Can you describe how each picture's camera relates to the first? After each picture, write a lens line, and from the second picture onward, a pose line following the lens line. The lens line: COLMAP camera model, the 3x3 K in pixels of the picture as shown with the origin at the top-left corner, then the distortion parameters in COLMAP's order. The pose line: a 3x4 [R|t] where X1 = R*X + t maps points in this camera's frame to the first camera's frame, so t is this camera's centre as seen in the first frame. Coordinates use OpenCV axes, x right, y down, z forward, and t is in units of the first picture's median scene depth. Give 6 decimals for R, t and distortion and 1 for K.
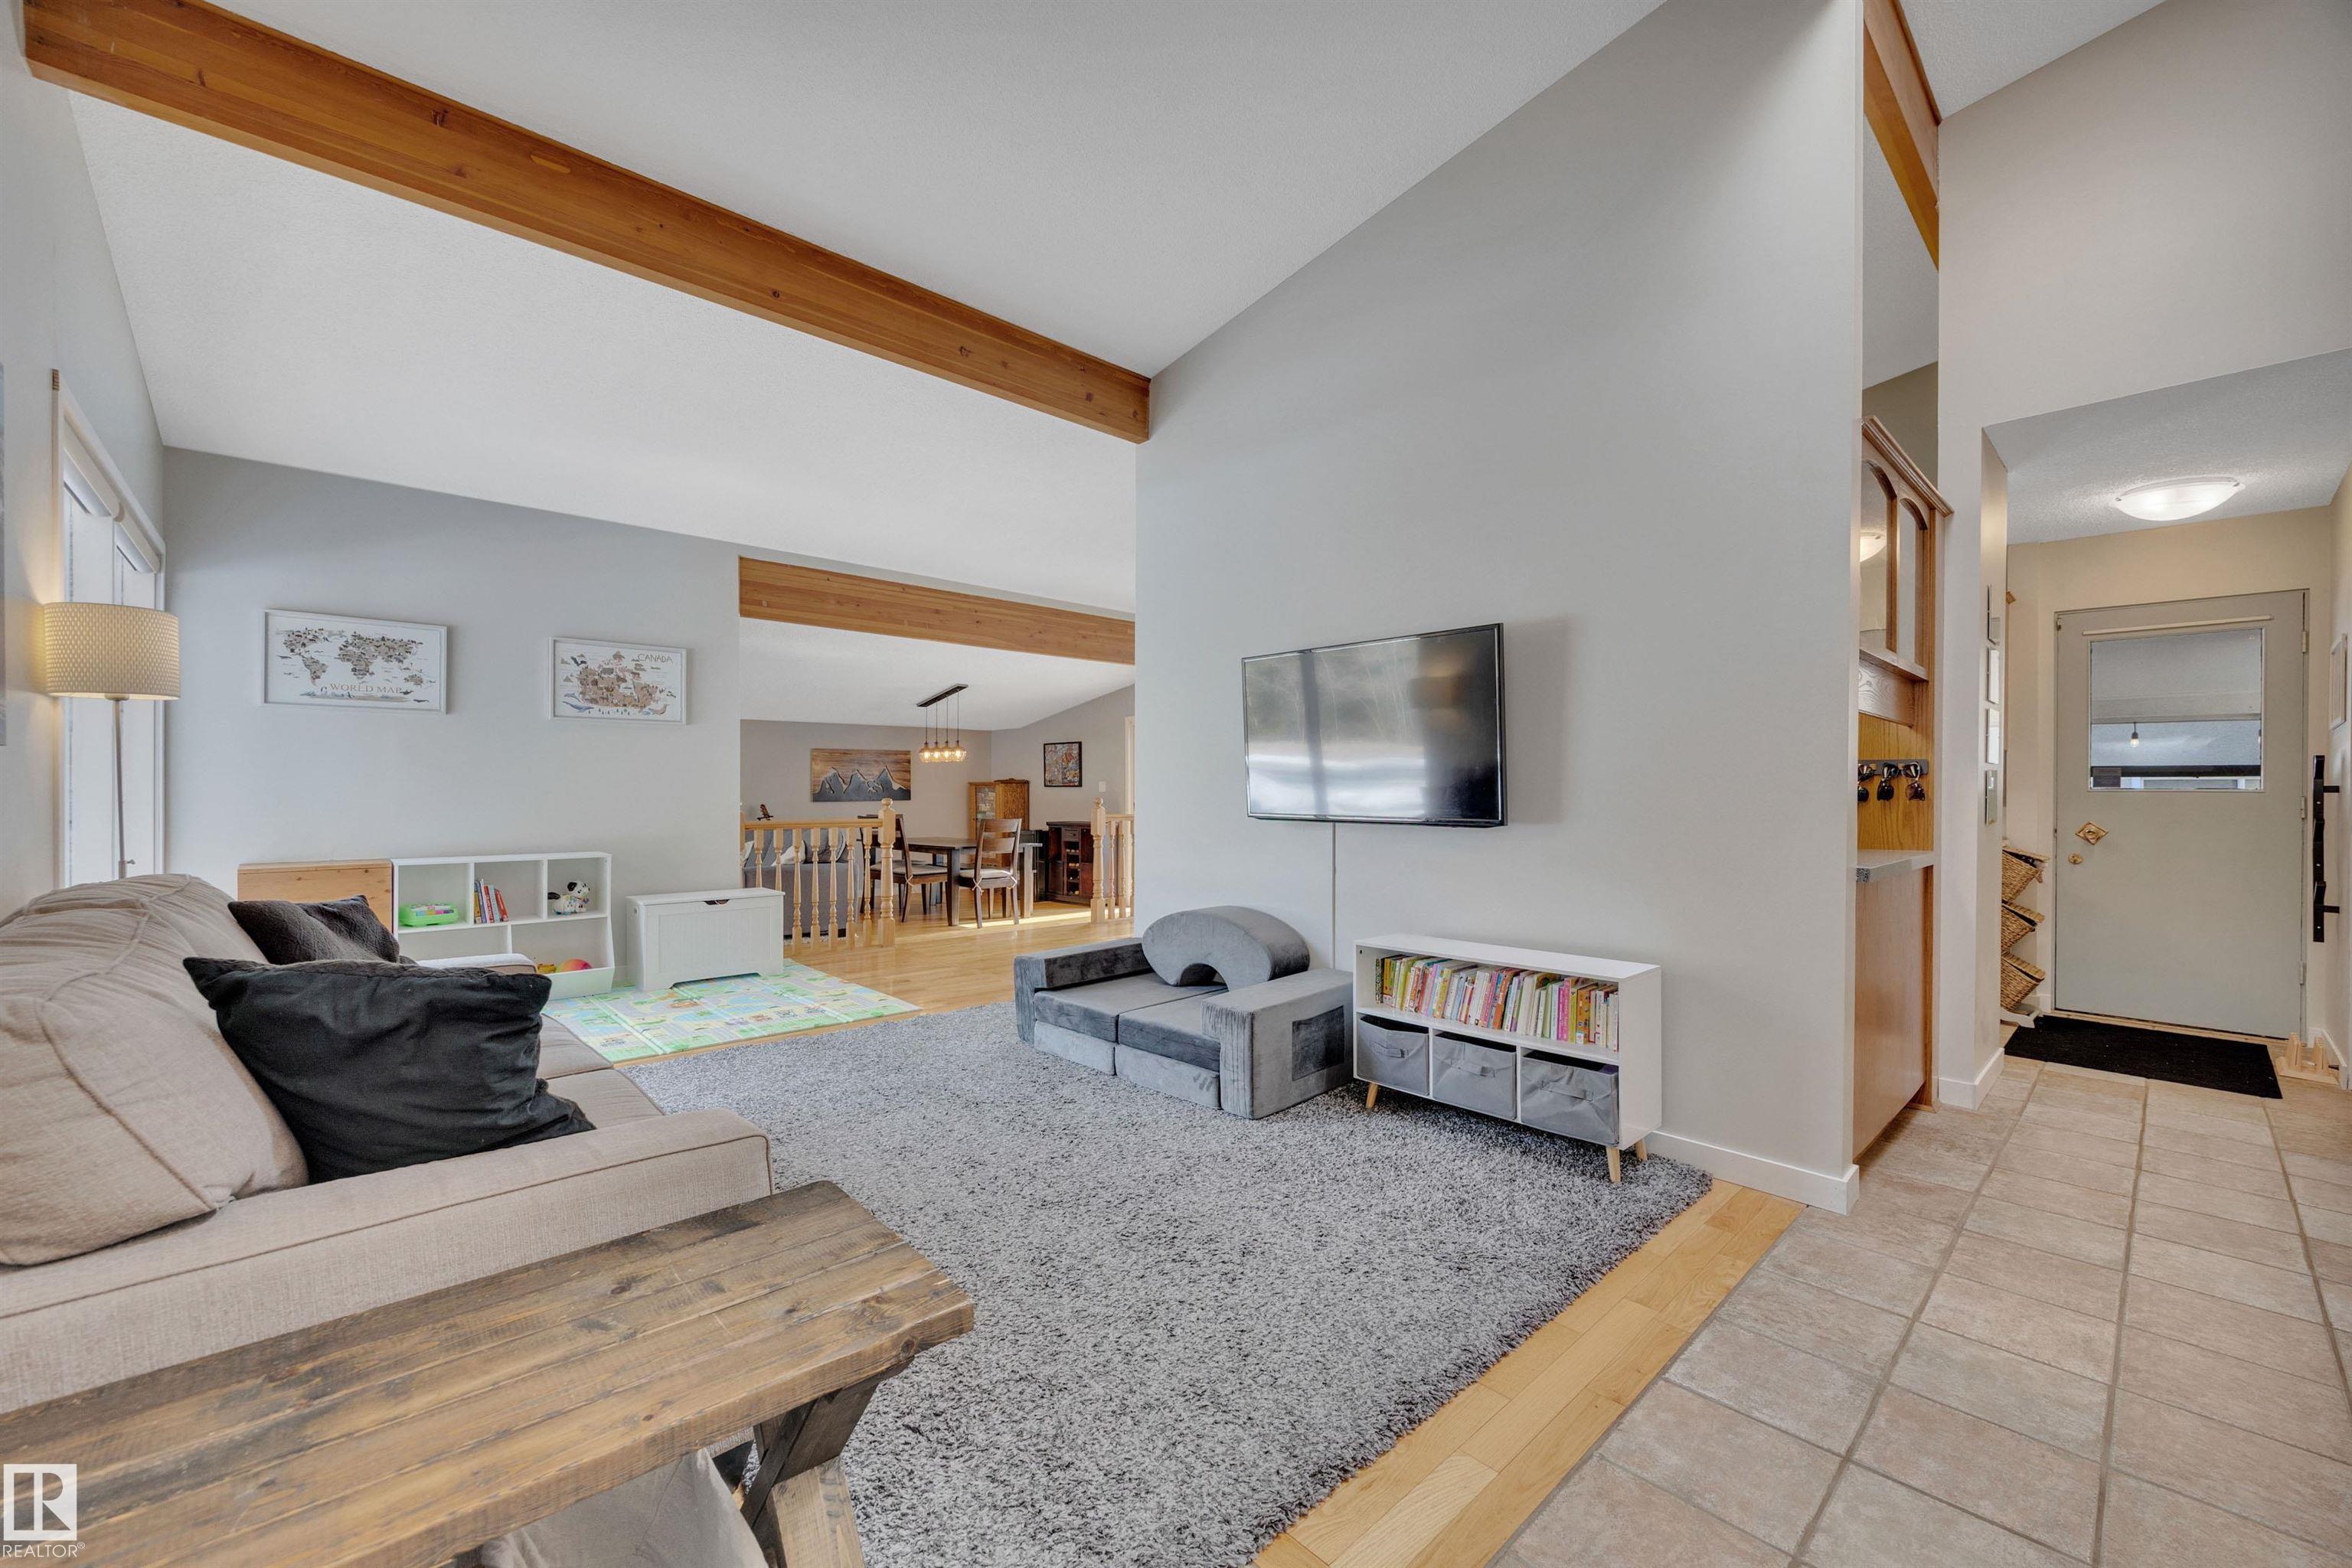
lens RADIAL K [[939.7, 0, 1188.8], [0, 939.7, 792.2], [0, 0, 1]] dist [0.012060, 0.000145]
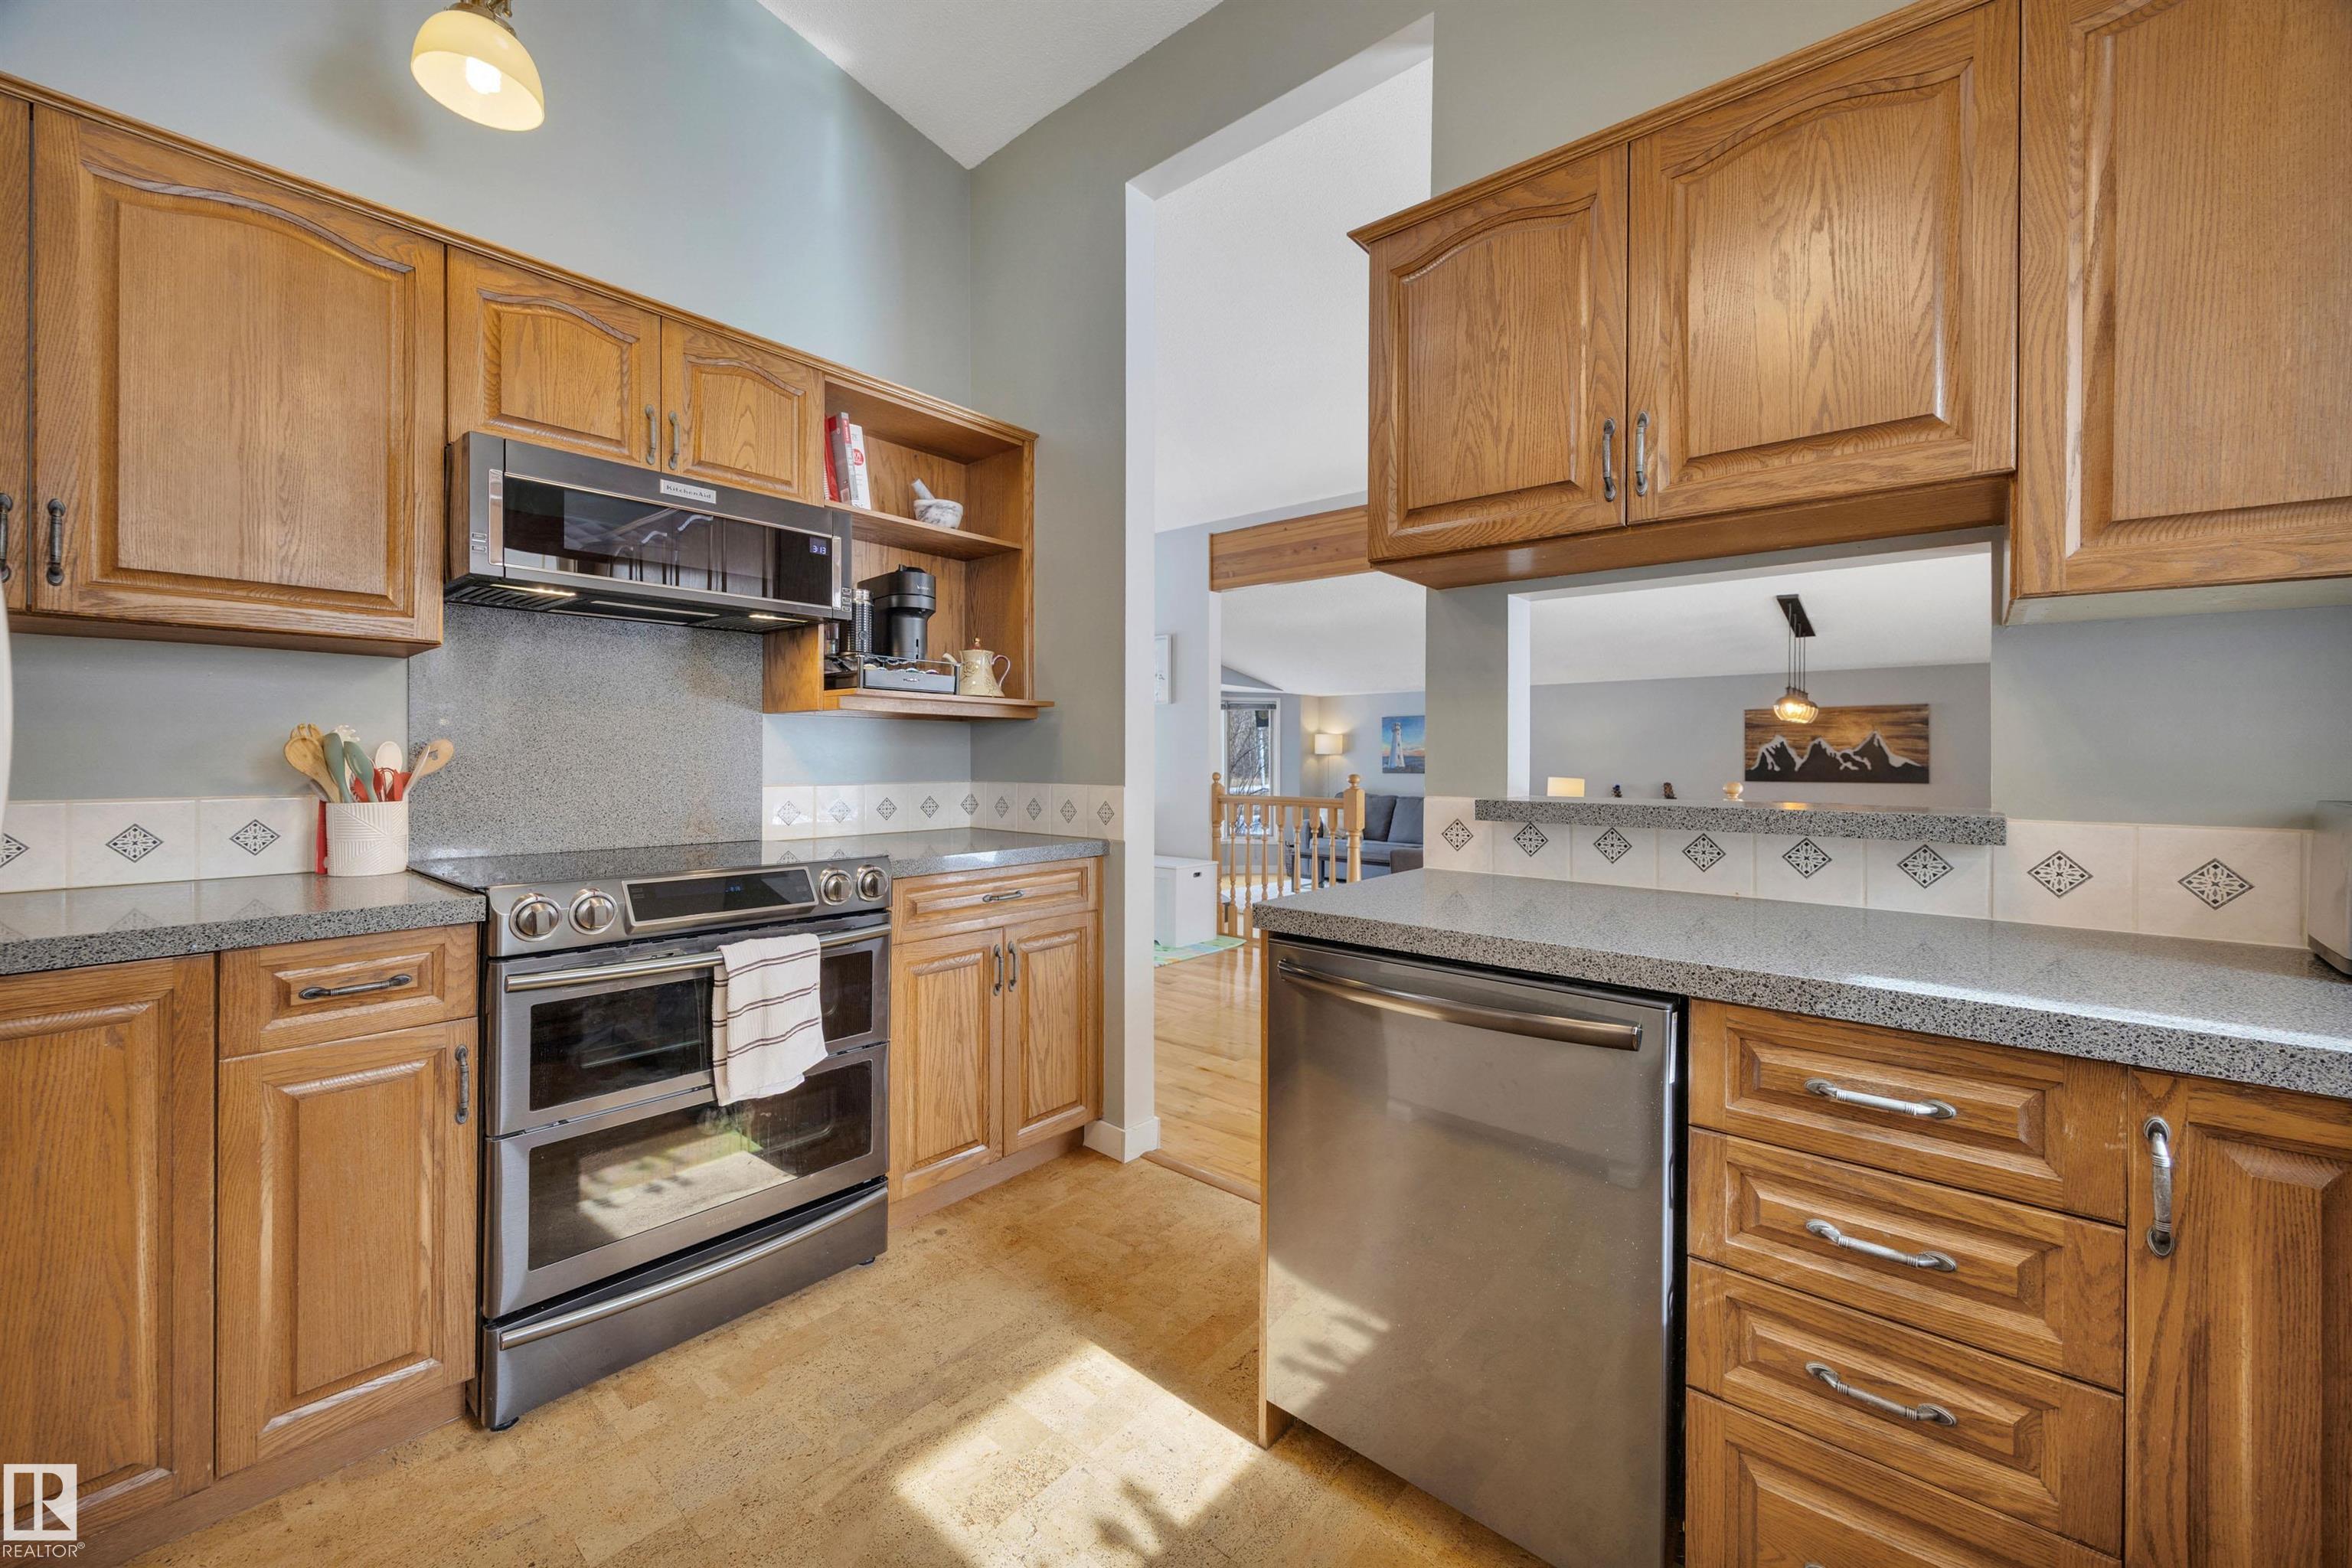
lens RADIAL K [[934.8, 0, 1168.1], [0, 934.8, 767.8], [0, 0, 1]] dist [0.001131, 0.000217]
pose [[0.090580, 0.009695, -0.995842, 0.363894], [-0.009521, 0.999915, 0.008869, -0.003617], [0.995844, 0.008678, 0.090664, 0.591174]]
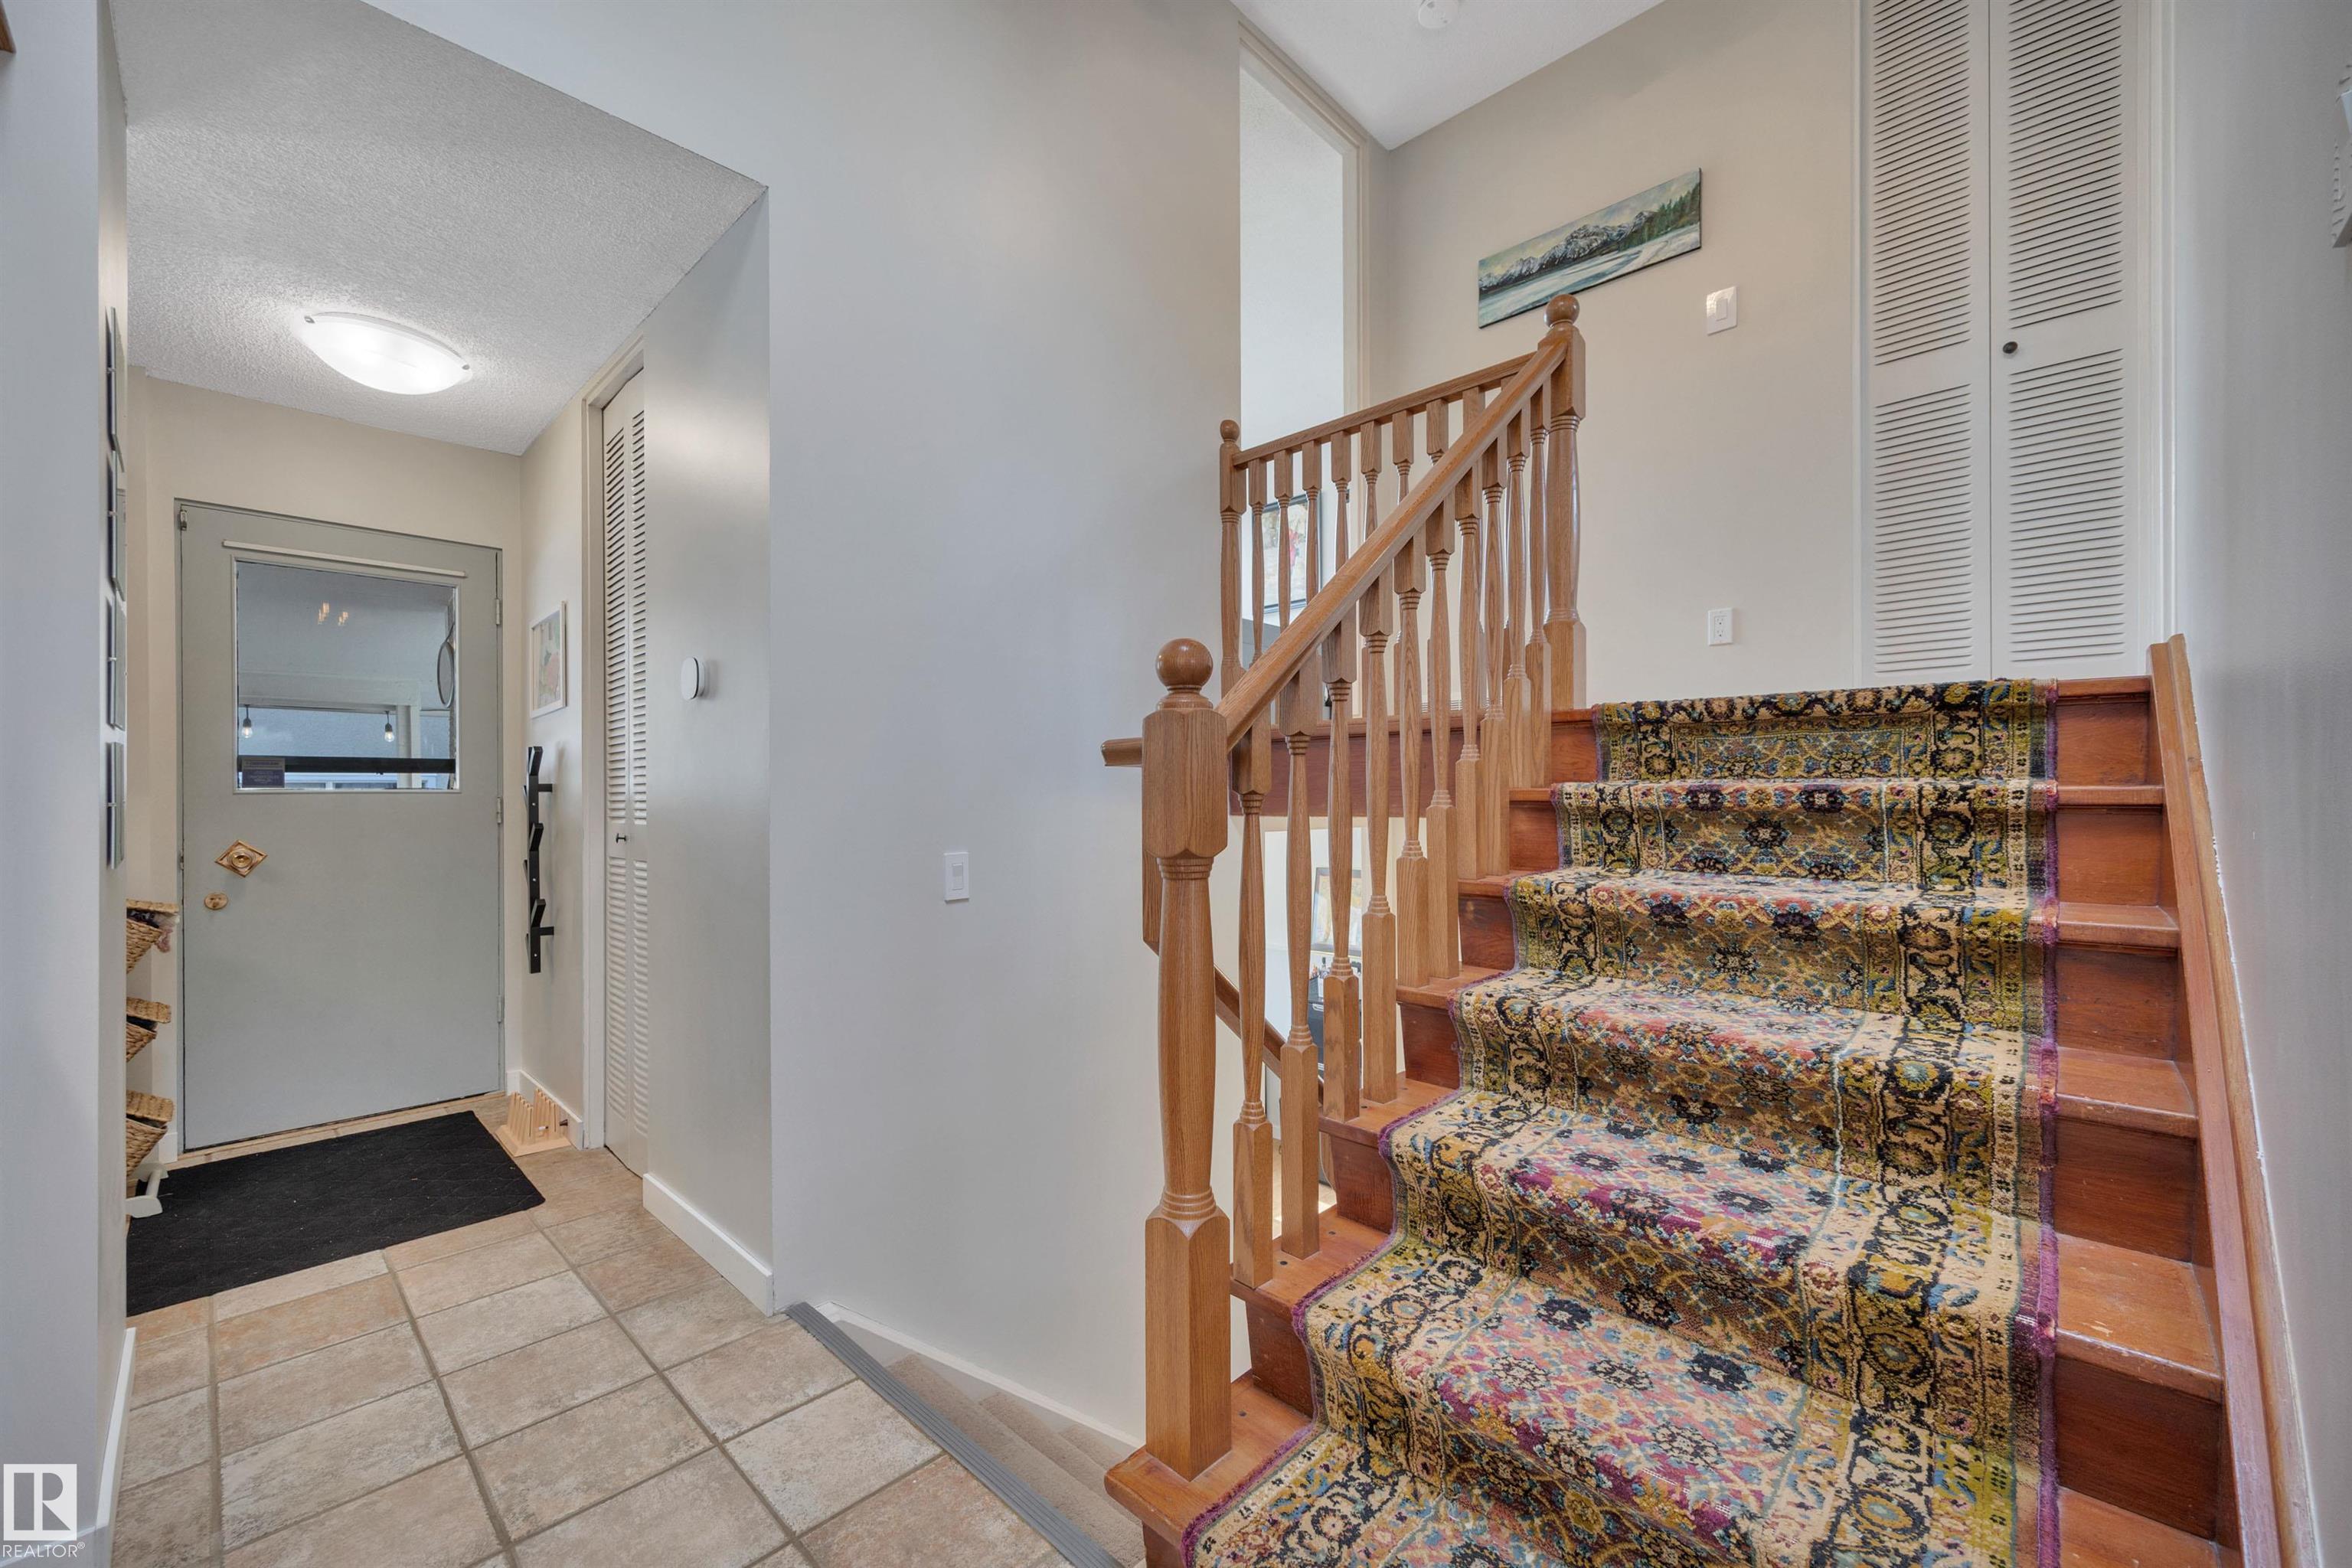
lens RADIAL K [[929.7, 0, 1171.9], [0, 929.7, 792.4], [0, 0, 1]] dist [0.010768, 0.000056]
pose [[-0.039708, 0.000222, 0.999211, 0.165425], [0.009101, 0.999959, 0.000139, 0.002565], [-0.999170, 0.009099, -0.039708, 0.225994]]
